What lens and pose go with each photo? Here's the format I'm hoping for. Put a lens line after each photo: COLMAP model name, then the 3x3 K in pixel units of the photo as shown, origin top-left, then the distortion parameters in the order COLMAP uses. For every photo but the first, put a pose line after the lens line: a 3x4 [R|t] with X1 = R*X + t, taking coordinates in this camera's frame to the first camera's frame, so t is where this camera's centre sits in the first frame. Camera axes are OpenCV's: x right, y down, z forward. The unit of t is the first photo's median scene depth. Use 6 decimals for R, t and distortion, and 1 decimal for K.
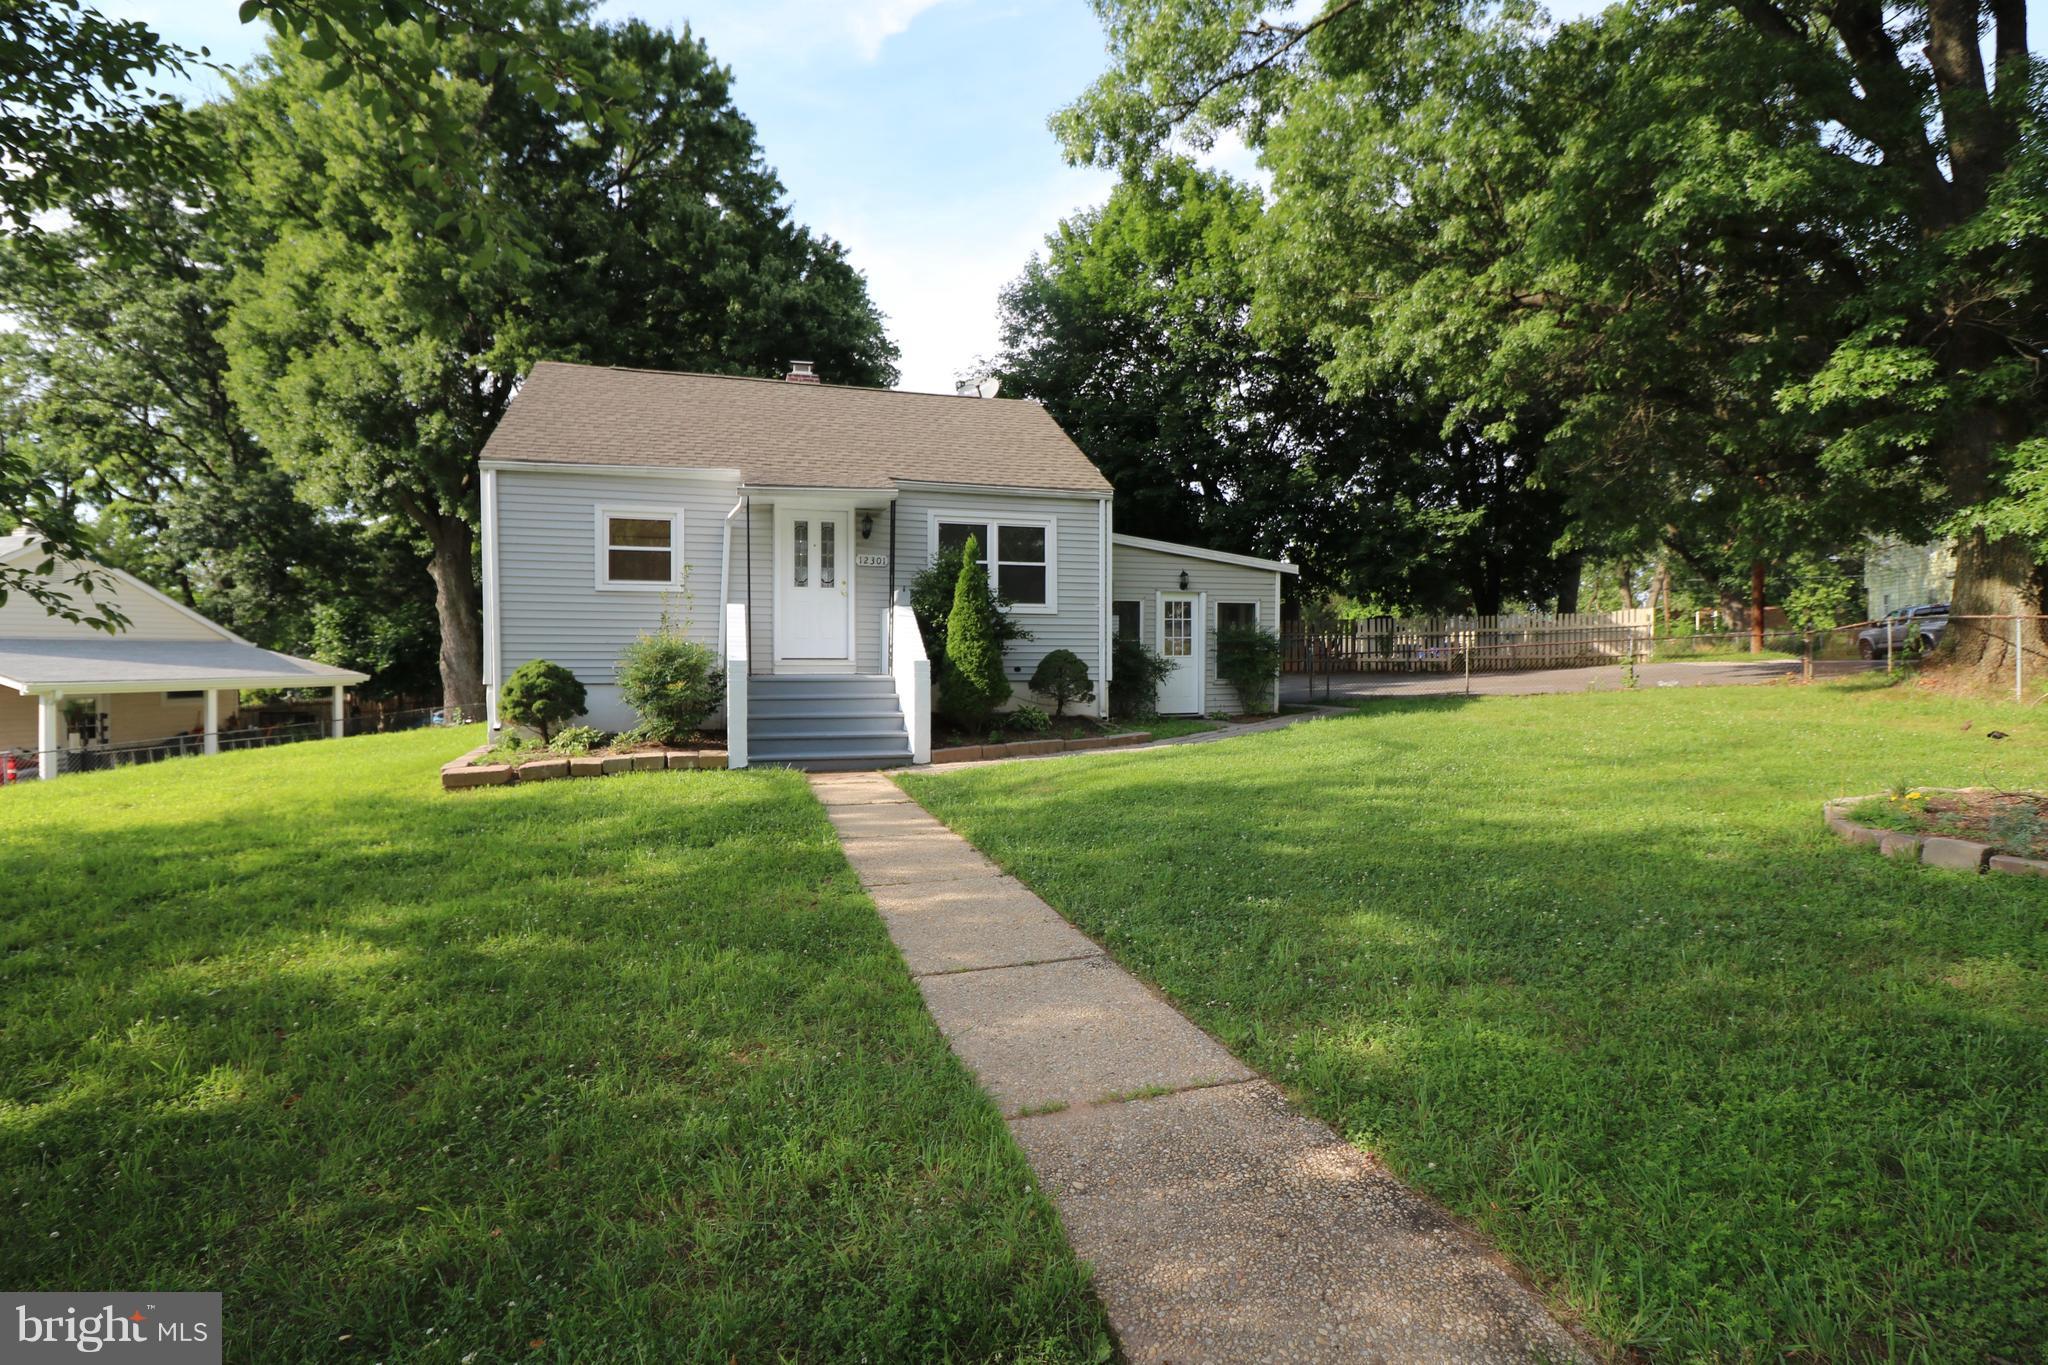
lens RADIAL K [[952.0, 0, 999.7], [0, 952.0, 675.7], [0, 0, 1]] dist [-0.003371, -0.007884]
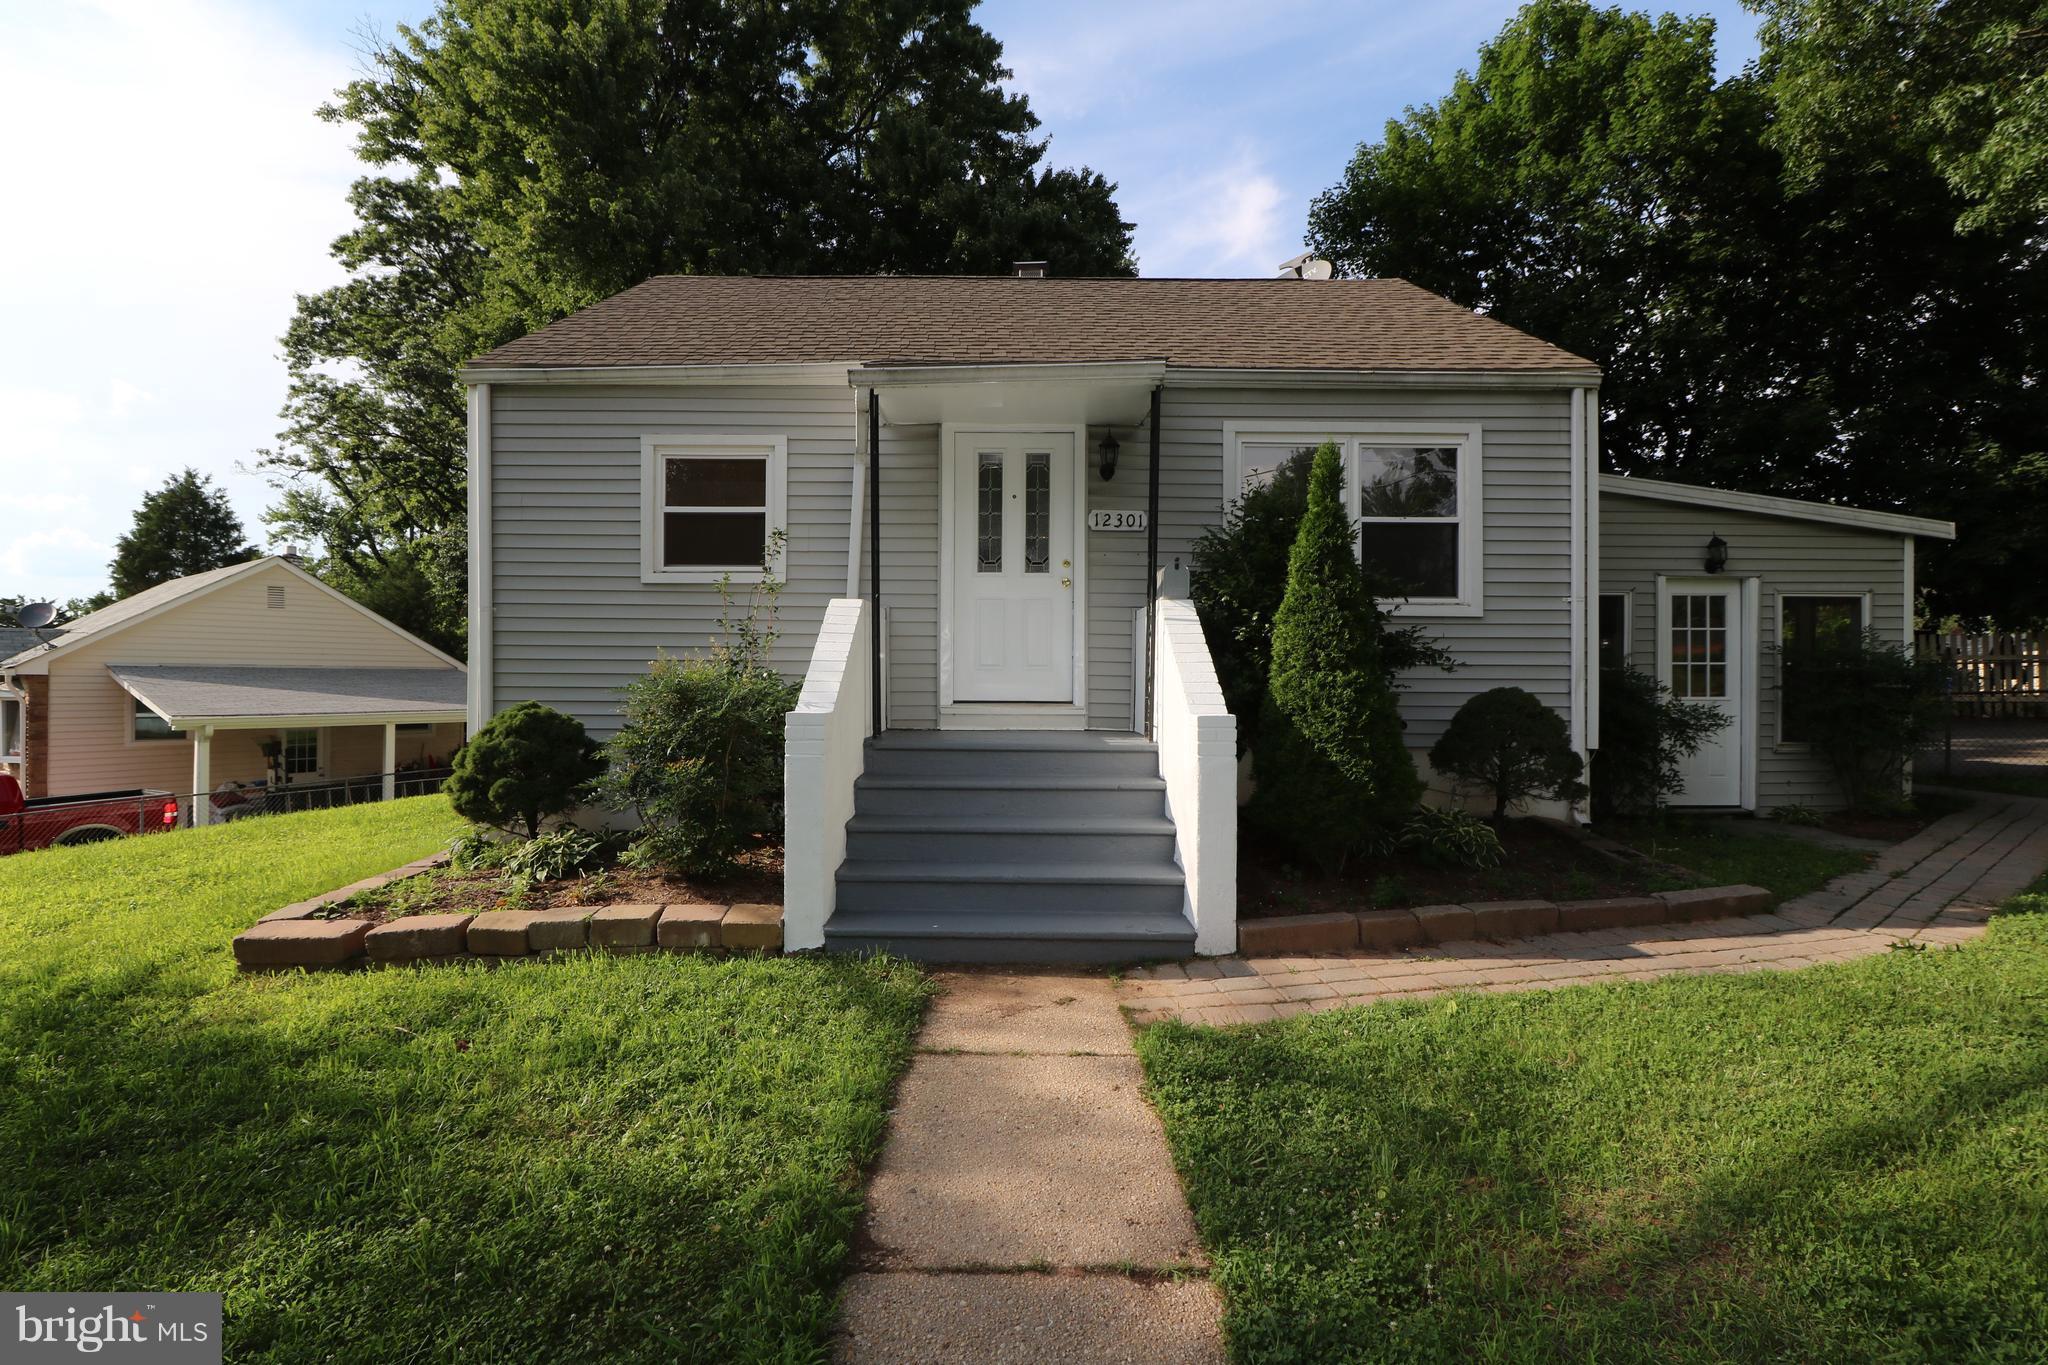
lens RADIAL K [[953.2, 0, 1003.7], [0, 953.2, 682.9], [0, 0, 1]] dist [-0.003347, -0.000584]
pose [[0.959875, 0.004136, -0.280396, -0.041792], [-0.010198, 0.999745, -0.020166, -0.016617], [0.280241, 0.022217, 0.959672, 0.437082]]
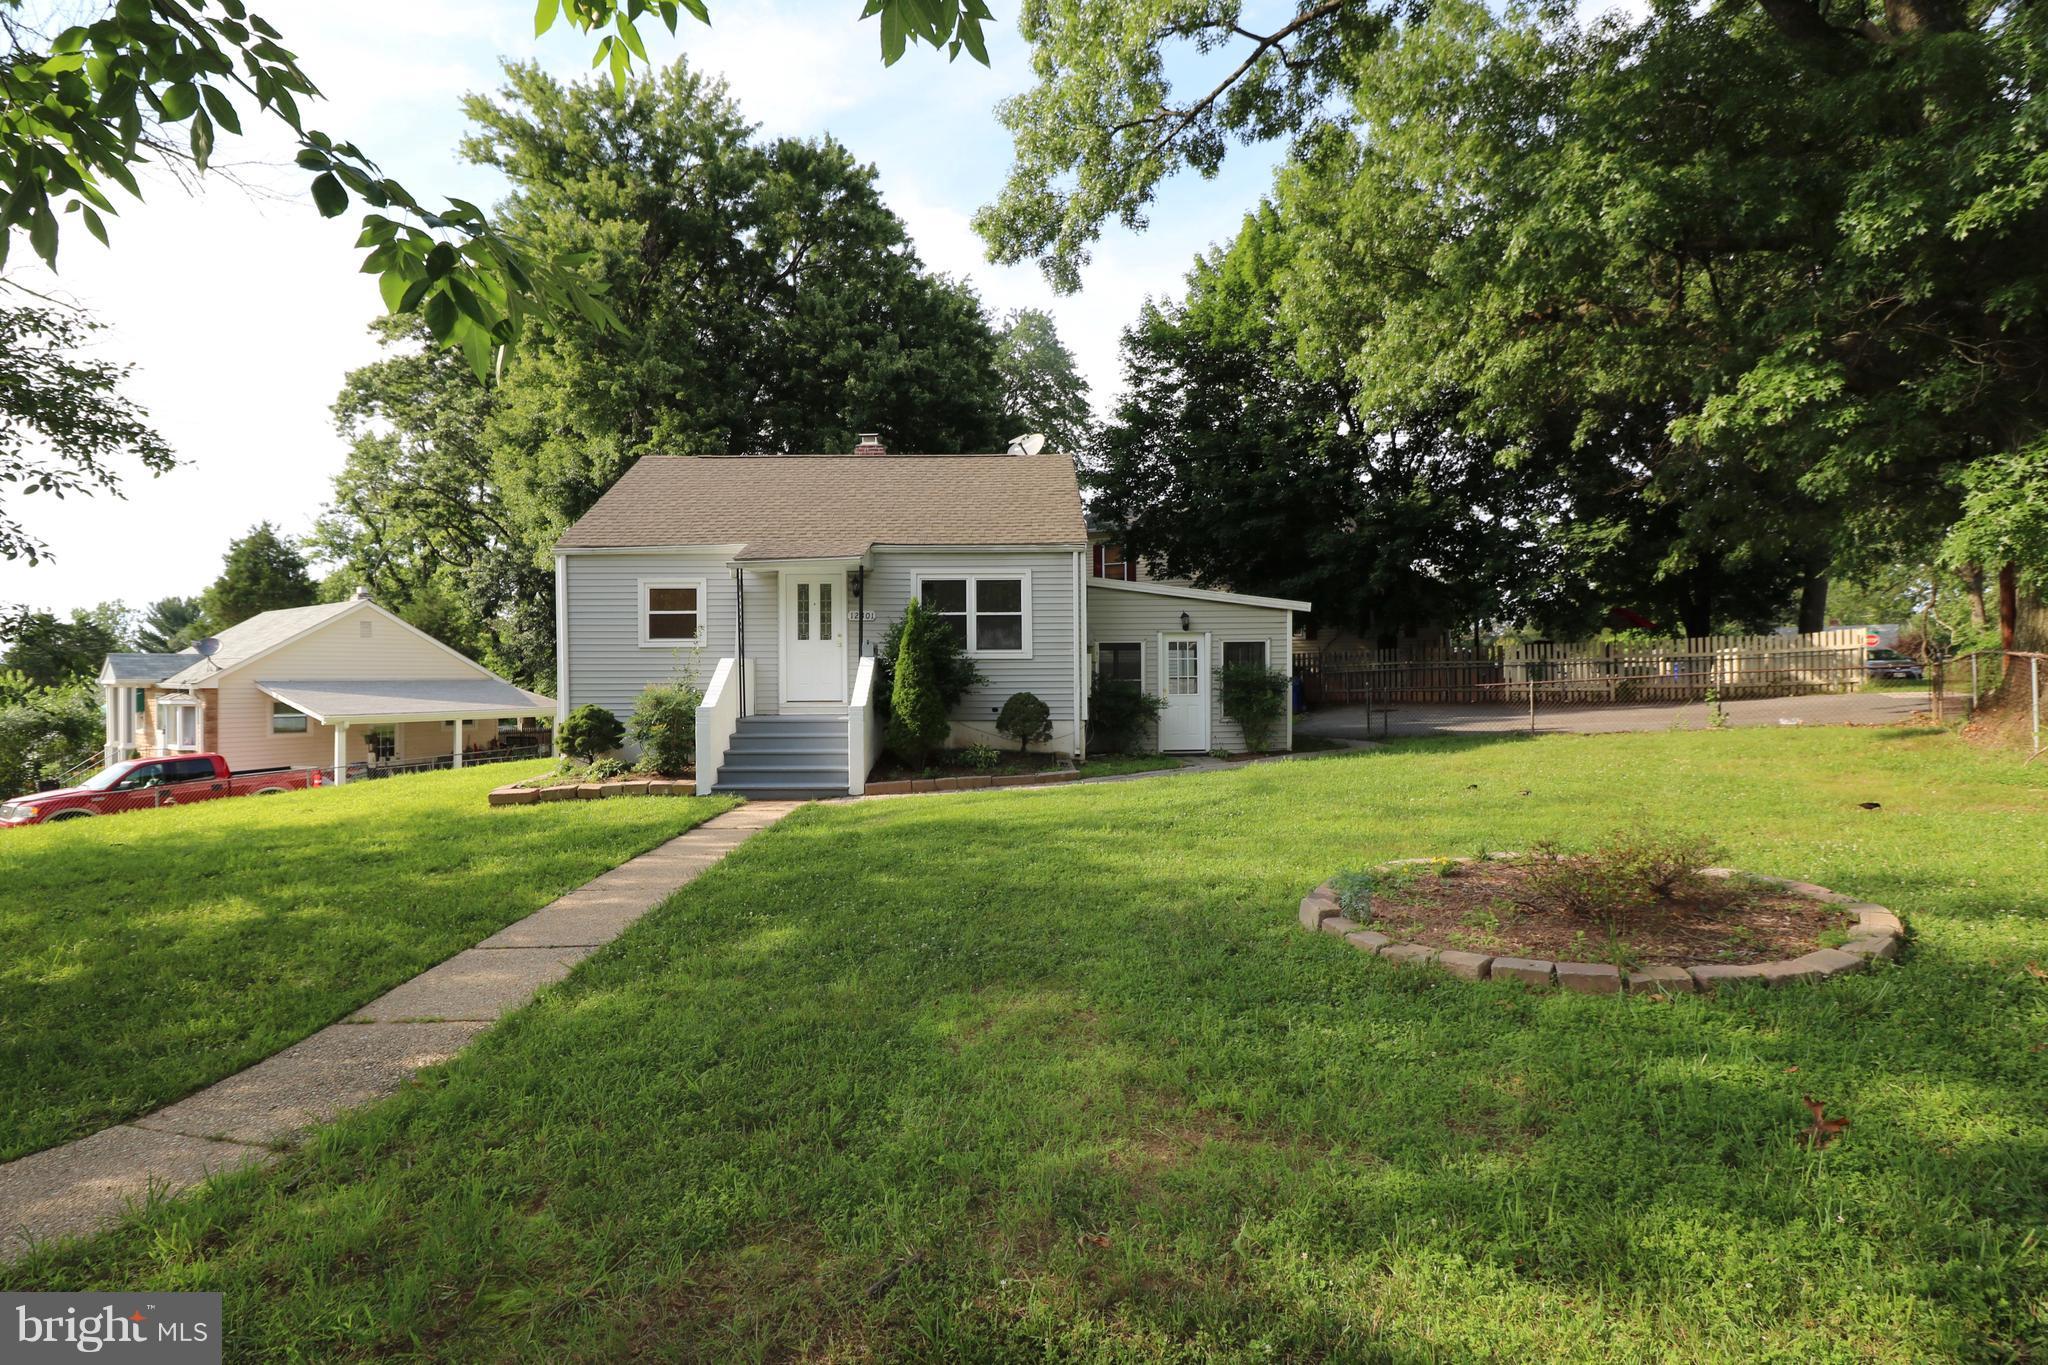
lens RADIAL K [[957.0, 0, 997.2], [0, 957.0, 672.0], [0, 0, 1]] dist [-0.002157, -0.000472]
pose [[0.961951, -0.008966, -0.273075, 0.317722], [0.002074, 0.999672, -0.025519, -0.021610], [0.273215, 0.023982, 0.961654, -0.062789]]
